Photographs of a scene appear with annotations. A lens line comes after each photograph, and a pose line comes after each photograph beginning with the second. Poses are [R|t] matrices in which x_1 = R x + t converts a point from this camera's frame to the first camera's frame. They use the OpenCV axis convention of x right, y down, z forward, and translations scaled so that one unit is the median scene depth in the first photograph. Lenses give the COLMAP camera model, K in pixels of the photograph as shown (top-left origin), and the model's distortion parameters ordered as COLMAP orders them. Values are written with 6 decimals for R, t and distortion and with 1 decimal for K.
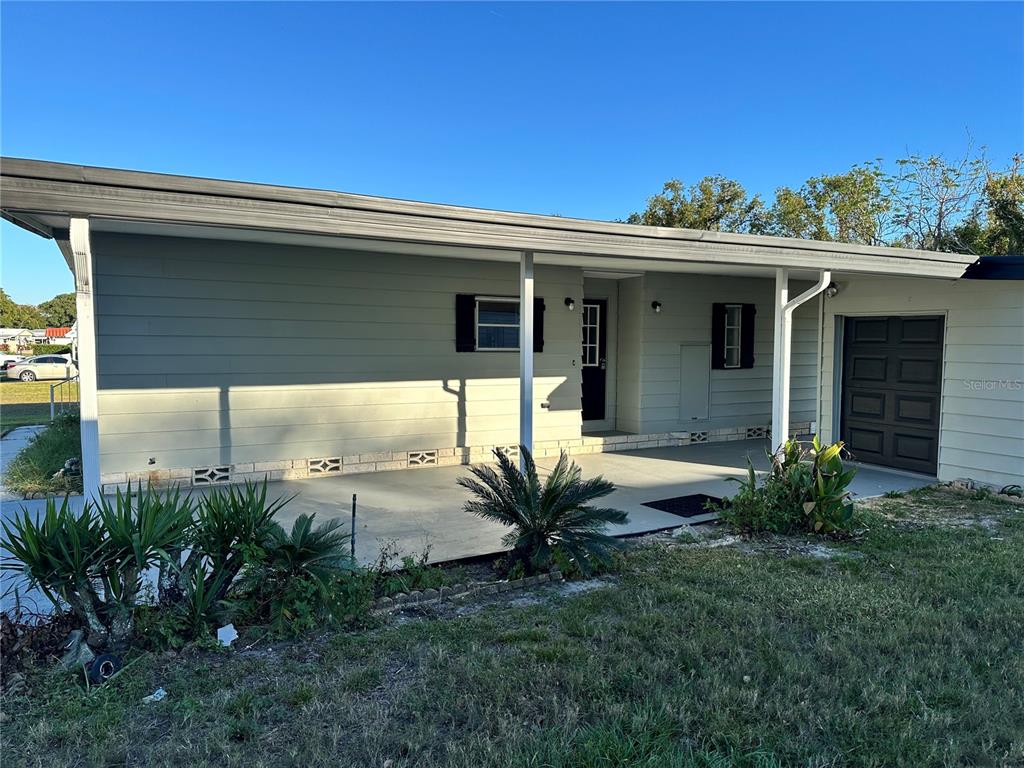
lens RADIAL K [[718.8, 0, 512.5], [0, 718.8, 388.7], [0, 0, 1]] dist [0.003738, 0.000317]
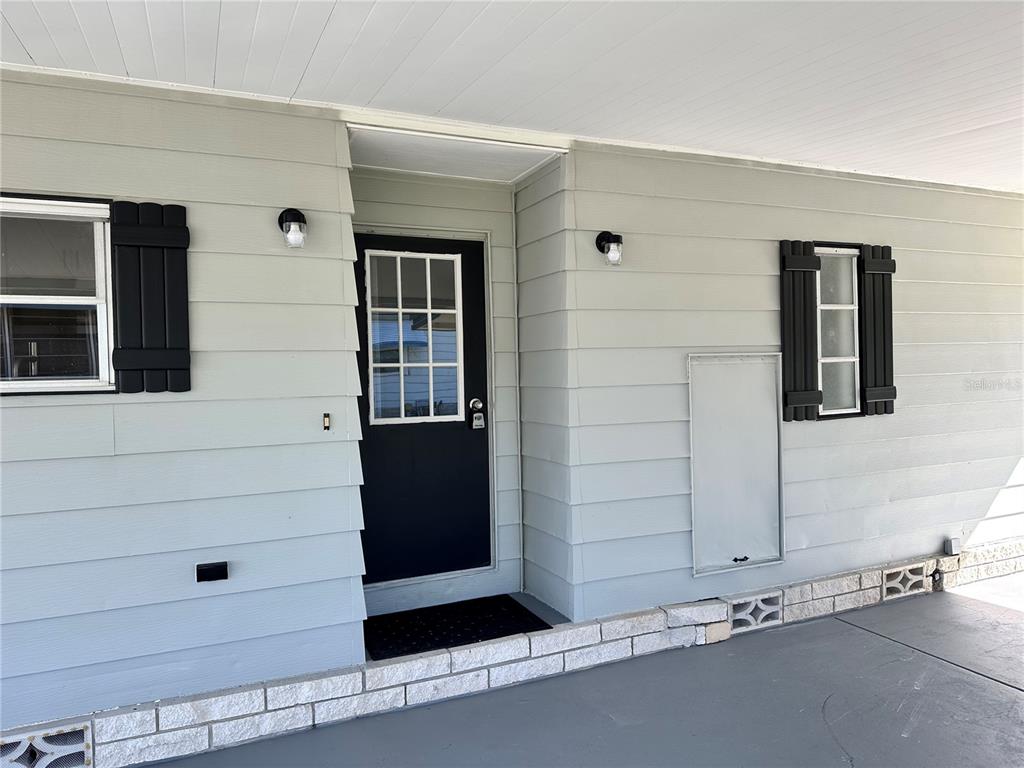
lens RADIAL K [[722.8, 0, 509.8], [0, 722.8, 378.2], [0, 0, 1]] dist [-0.000032, -0.003150]
pose [[0.996084, -0.028168, -0.083801, 0.172990], [0.022892, 0.997734, -0.063270, -0.029356], [0.085393, 0.061104, 0.994472, 0.632161]]
